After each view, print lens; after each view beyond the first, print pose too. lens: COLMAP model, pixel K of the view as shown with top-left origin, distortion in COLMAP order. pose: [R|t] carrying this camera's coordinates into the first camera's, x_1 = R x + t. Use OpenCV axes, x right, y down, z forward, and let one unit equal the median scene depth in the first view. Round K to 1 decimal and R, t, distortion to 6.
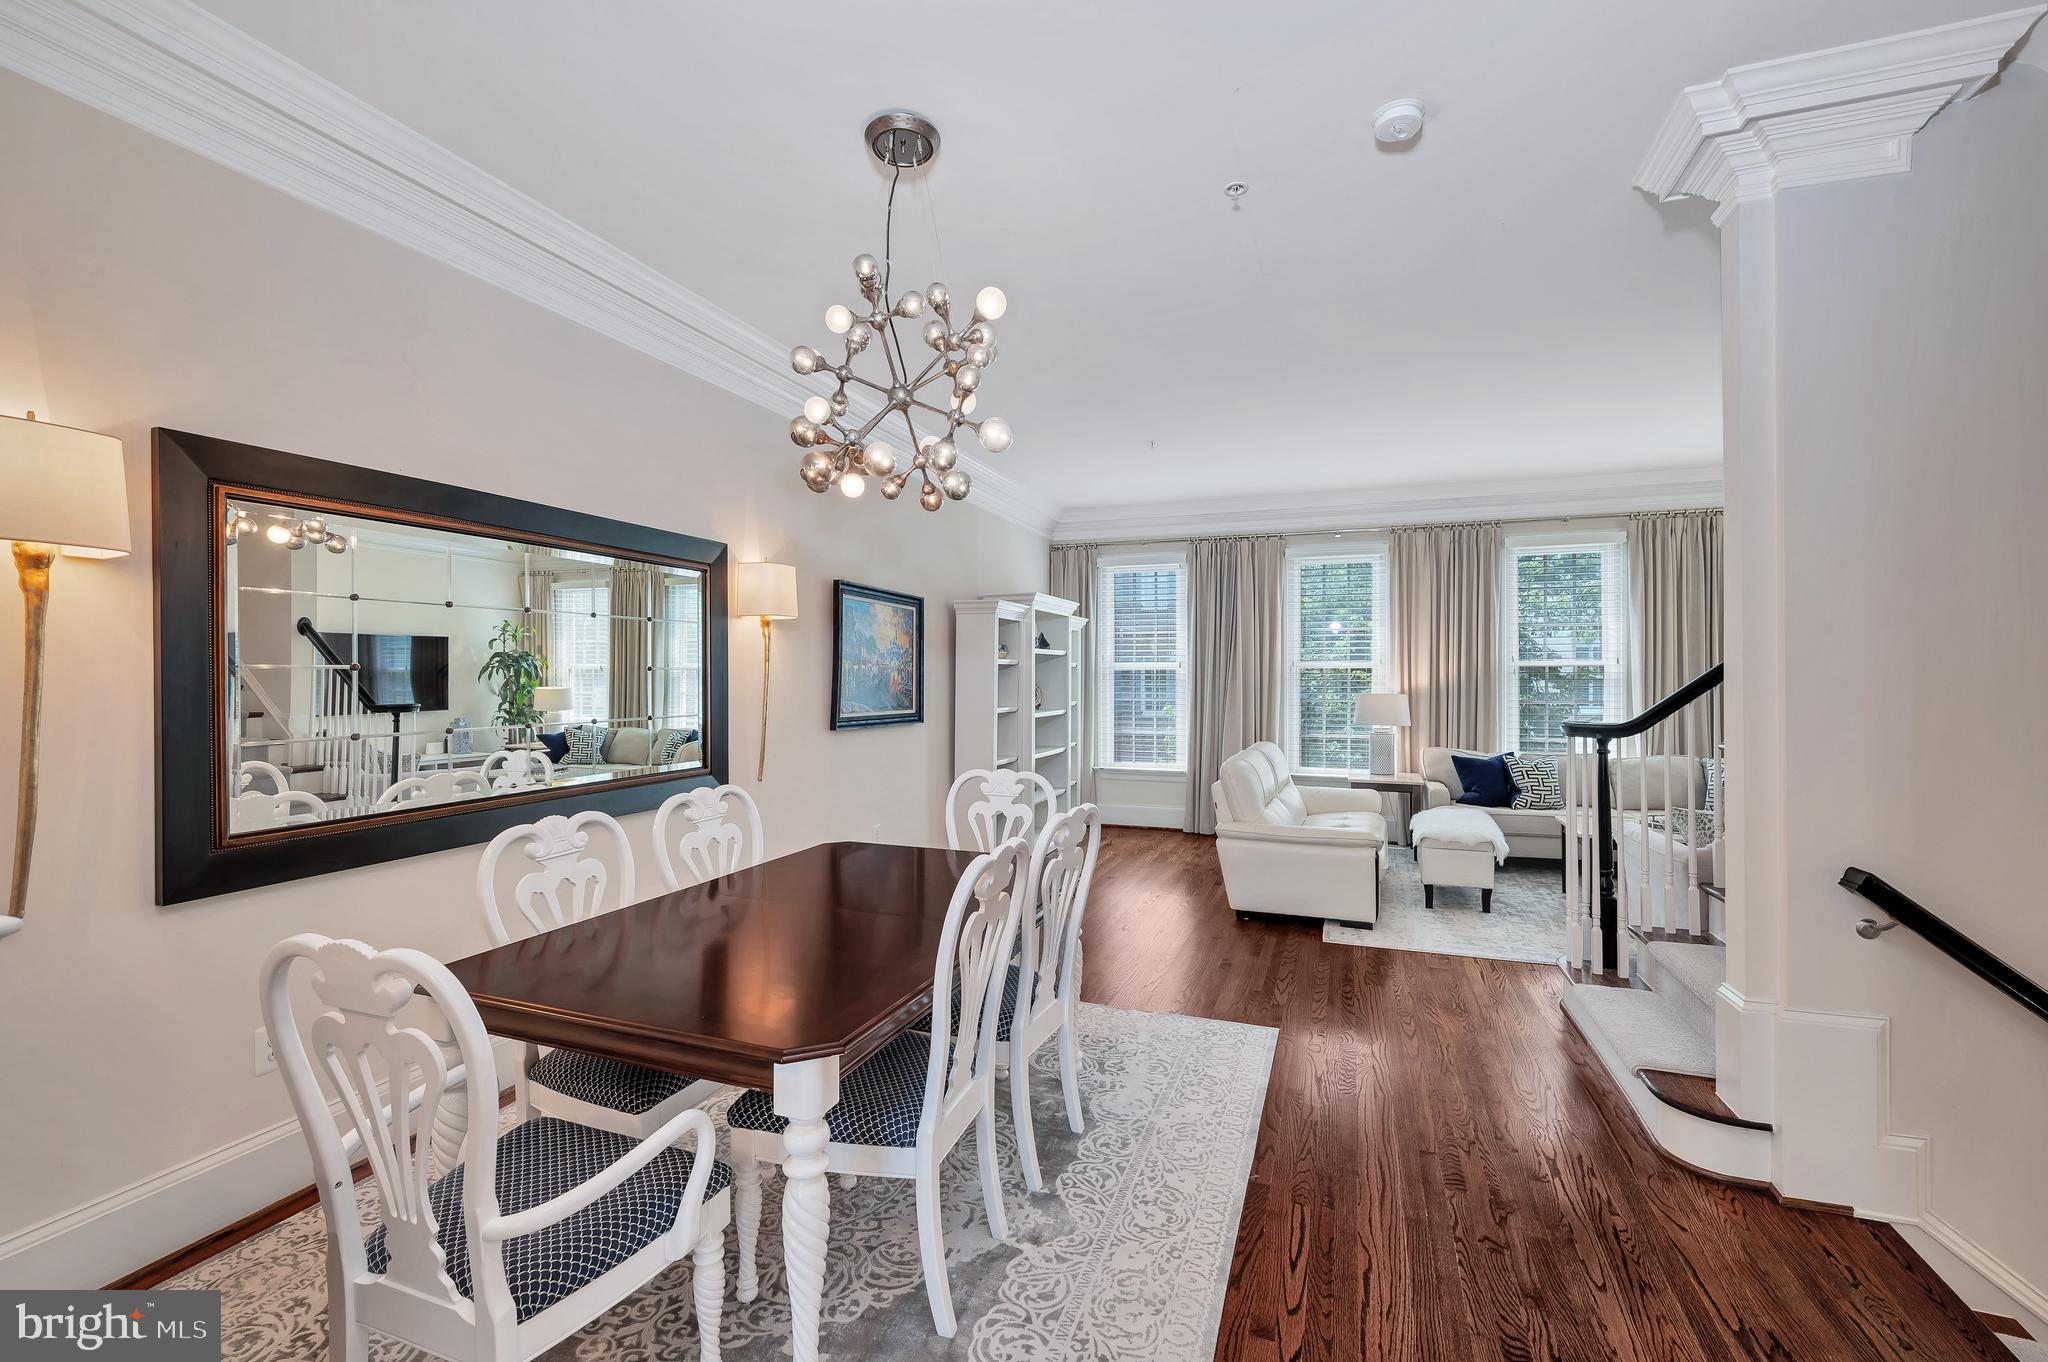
lens RADIAL K [[896.8, 0, 994.9], [0, 896.8, 659.7], [0, 0, 1]] dist [-0.000631, 0.002100]
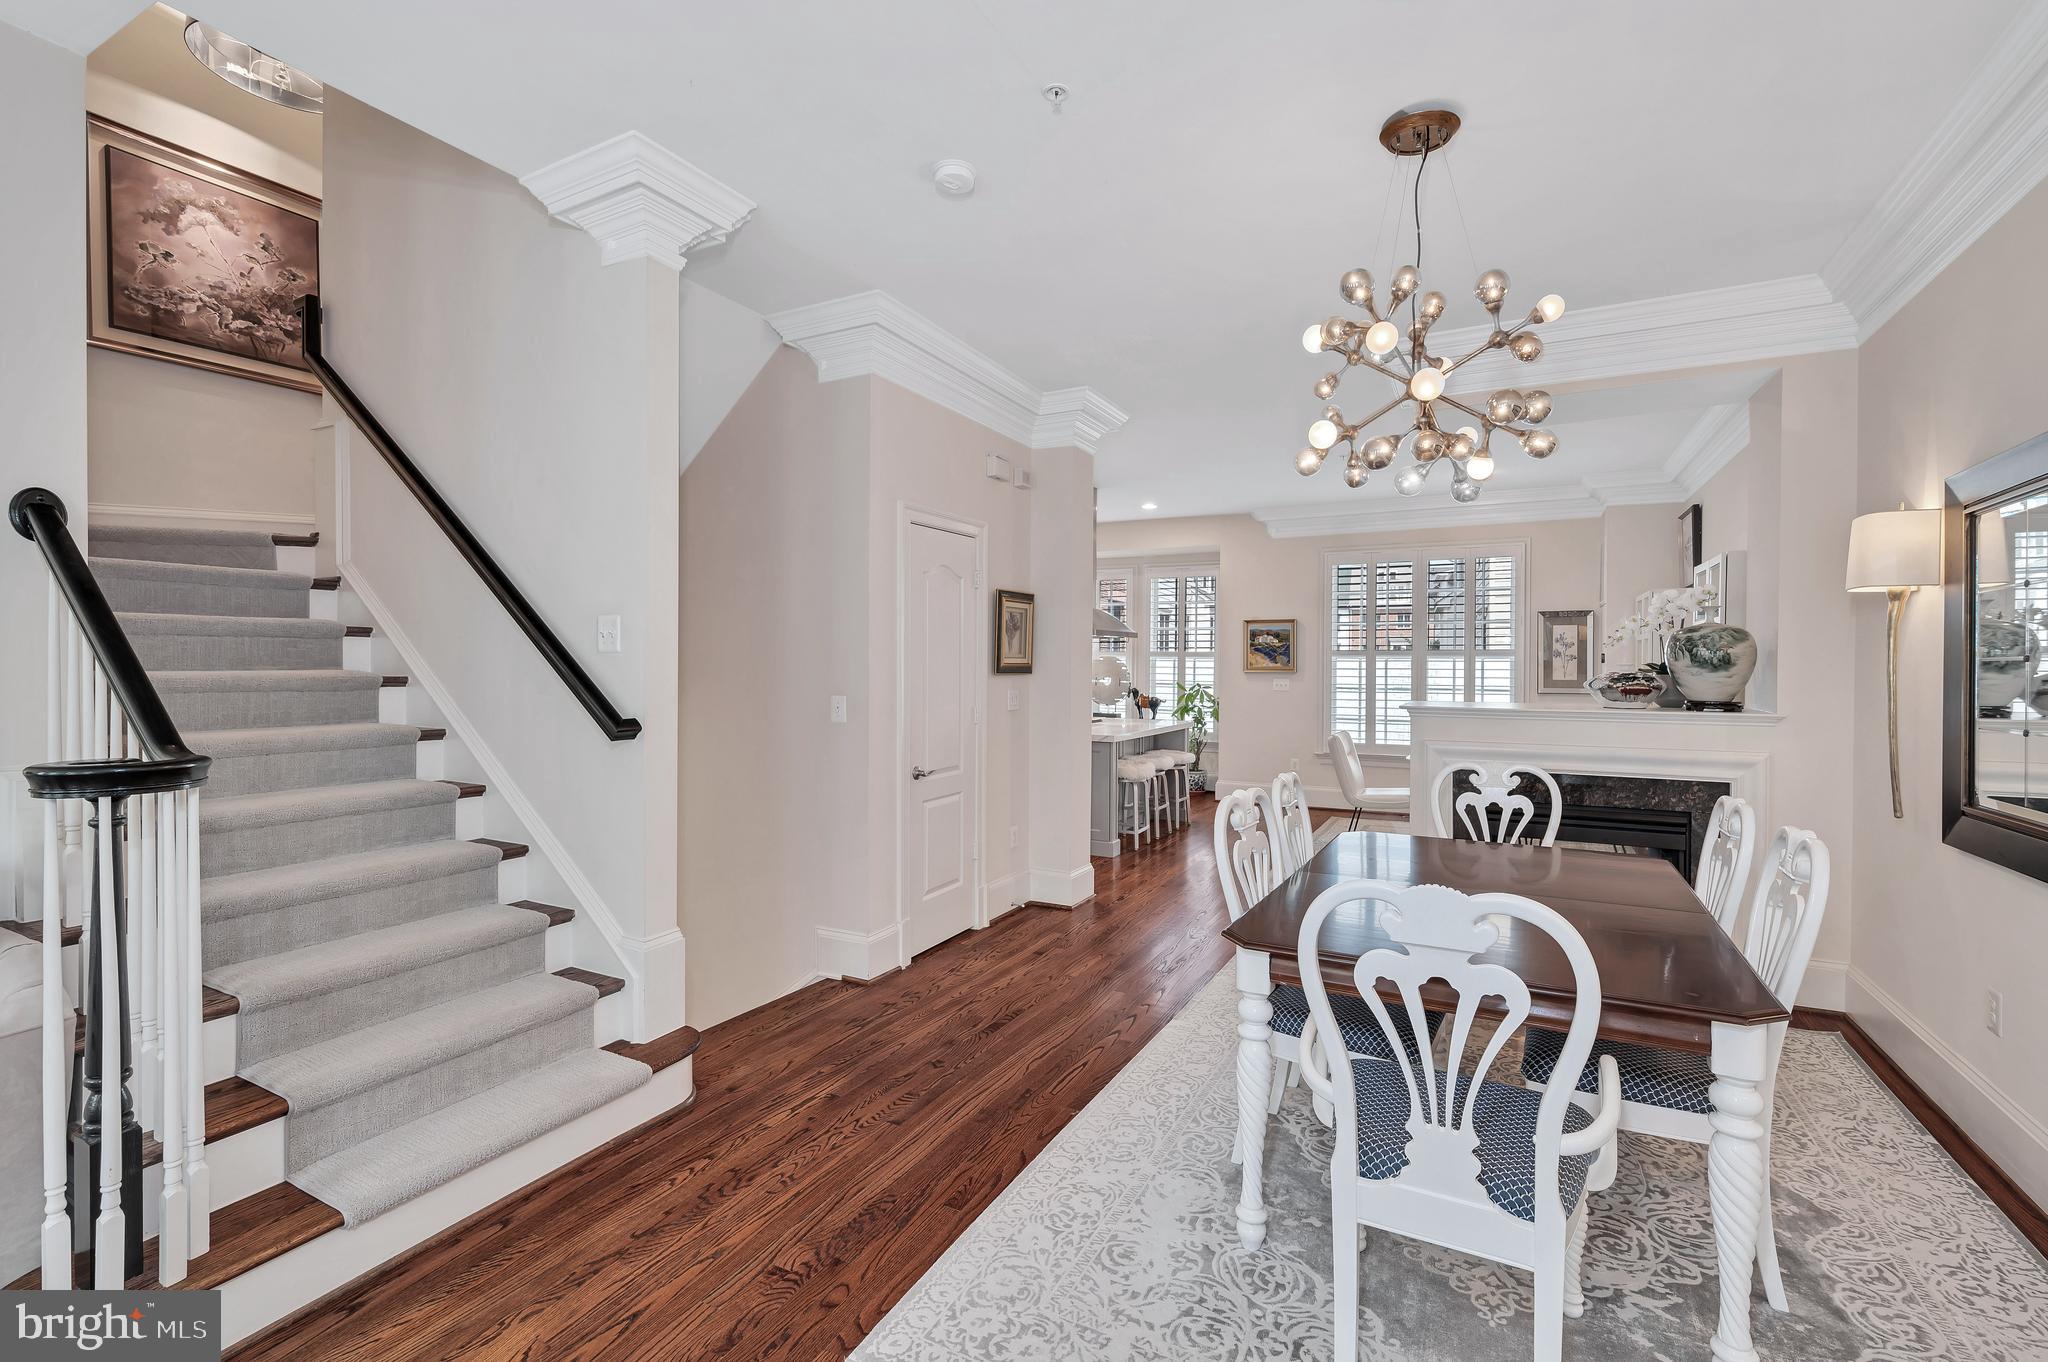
lens RADIAL K [[896.8, 0, 1030.8], [0, 896.8, 671.5], [0, 0, 1]] dist [-0.000631, 0.002100]
pose [[-0.994234, -0.004210, 0.107153, 0.127039], [-0.005689, 0.999893, -0.013499, 0.023133], [-0.107085, -0.014031, -0.994151, 1.187680]]
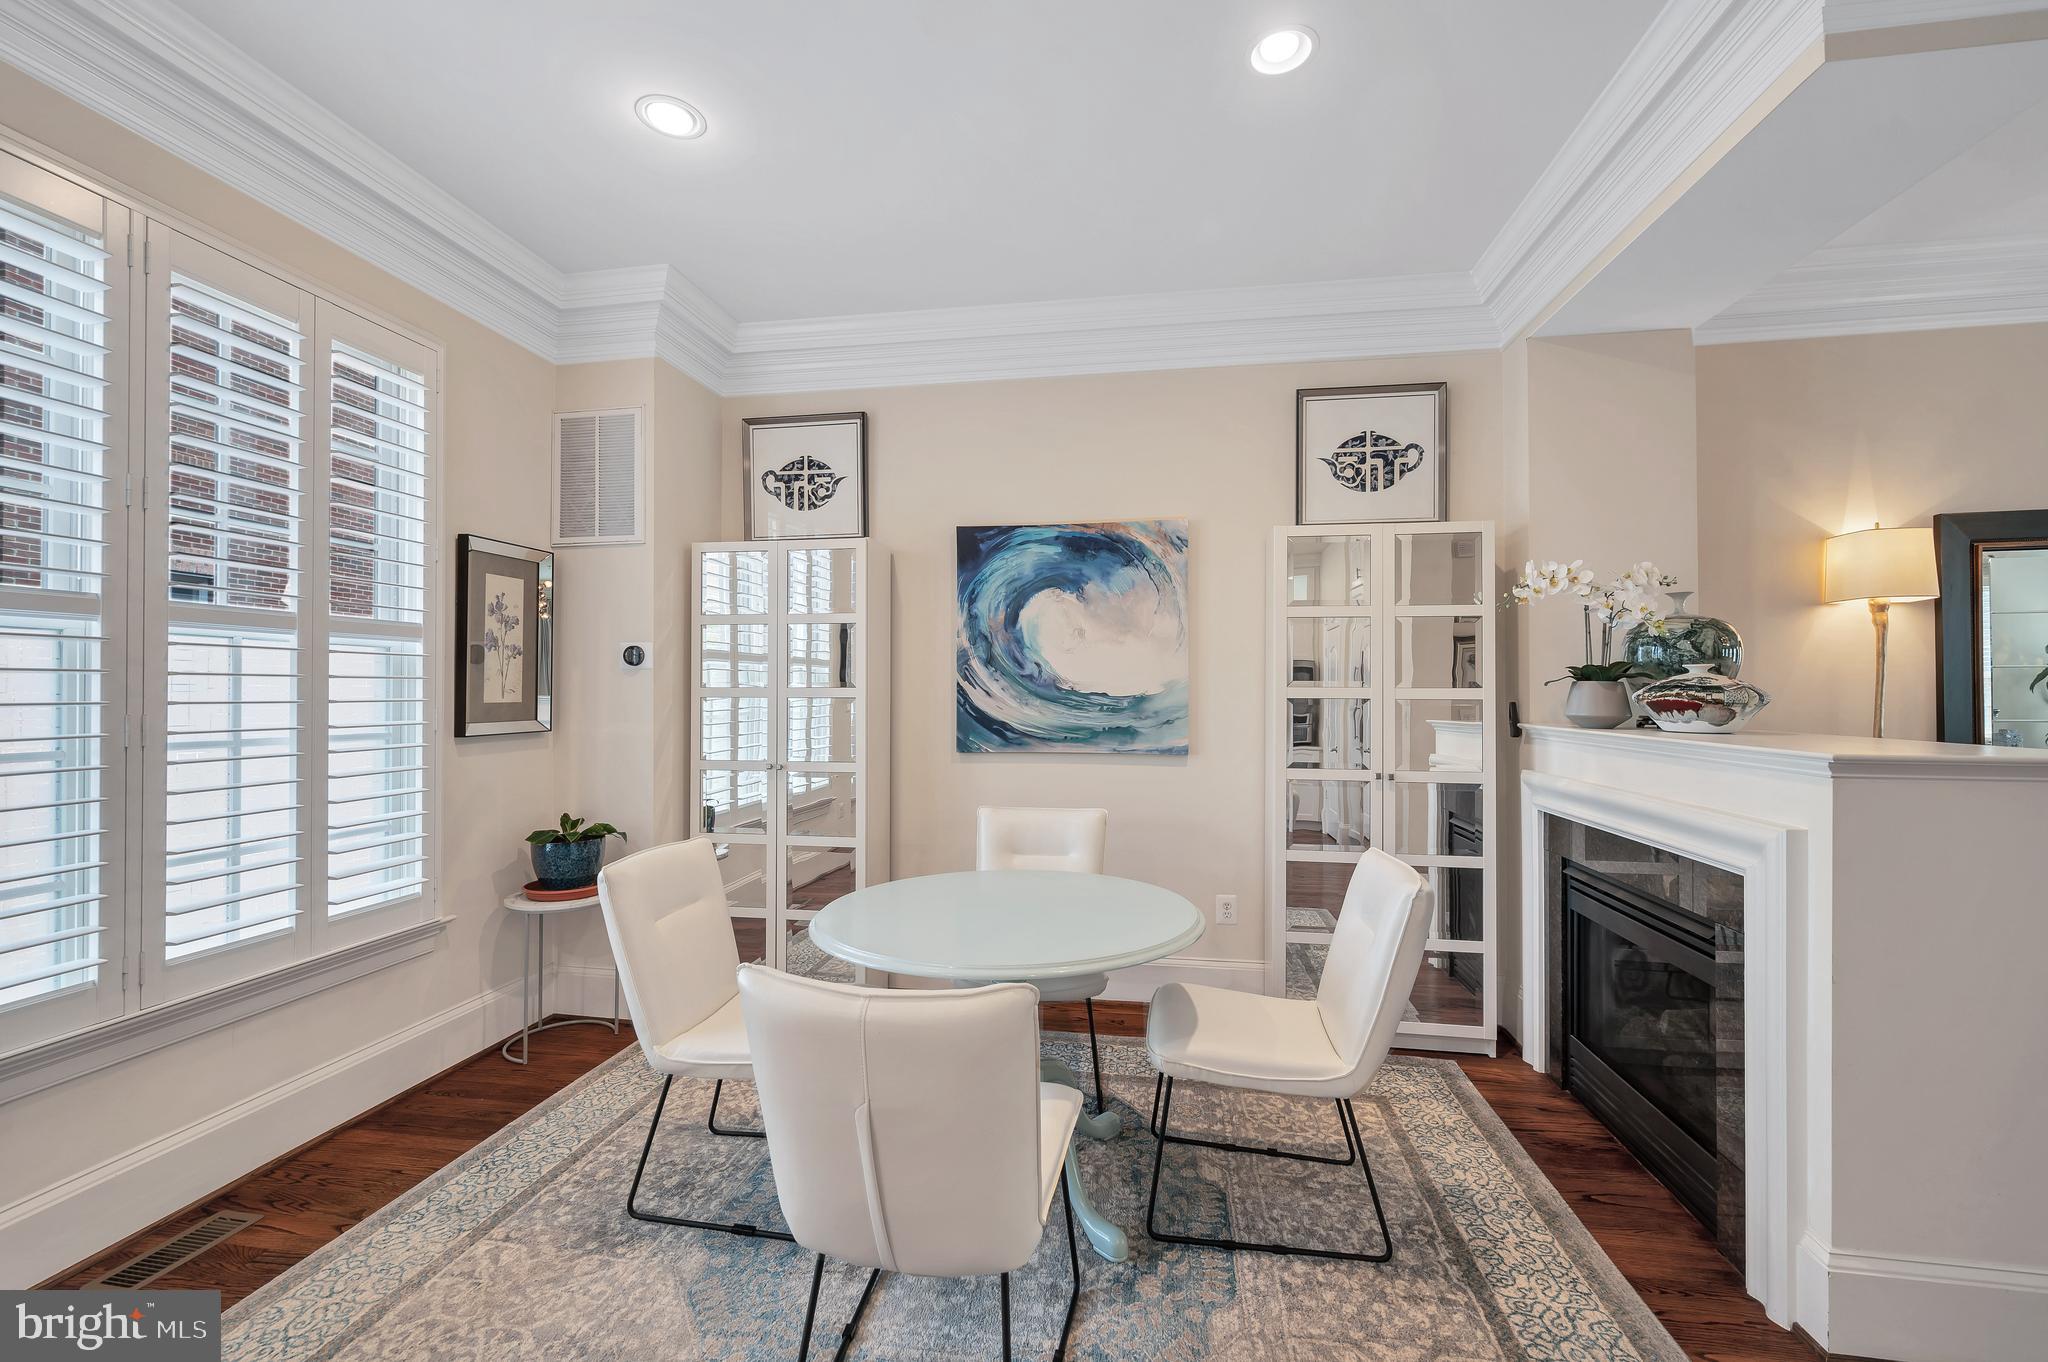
lens RADIAL K [[857.1, 0, 1012.8], [0, 857.1, 674.2], [0, 0, 1]] dist [0.000895, 0.000638]
pose [[0.214316, -0.011977, -0.976691, 0.087146], [0.021096, 0.999748, -0.007631, -0.000958], [0.976536, -0.018969, 0.214515, -0.427715]]
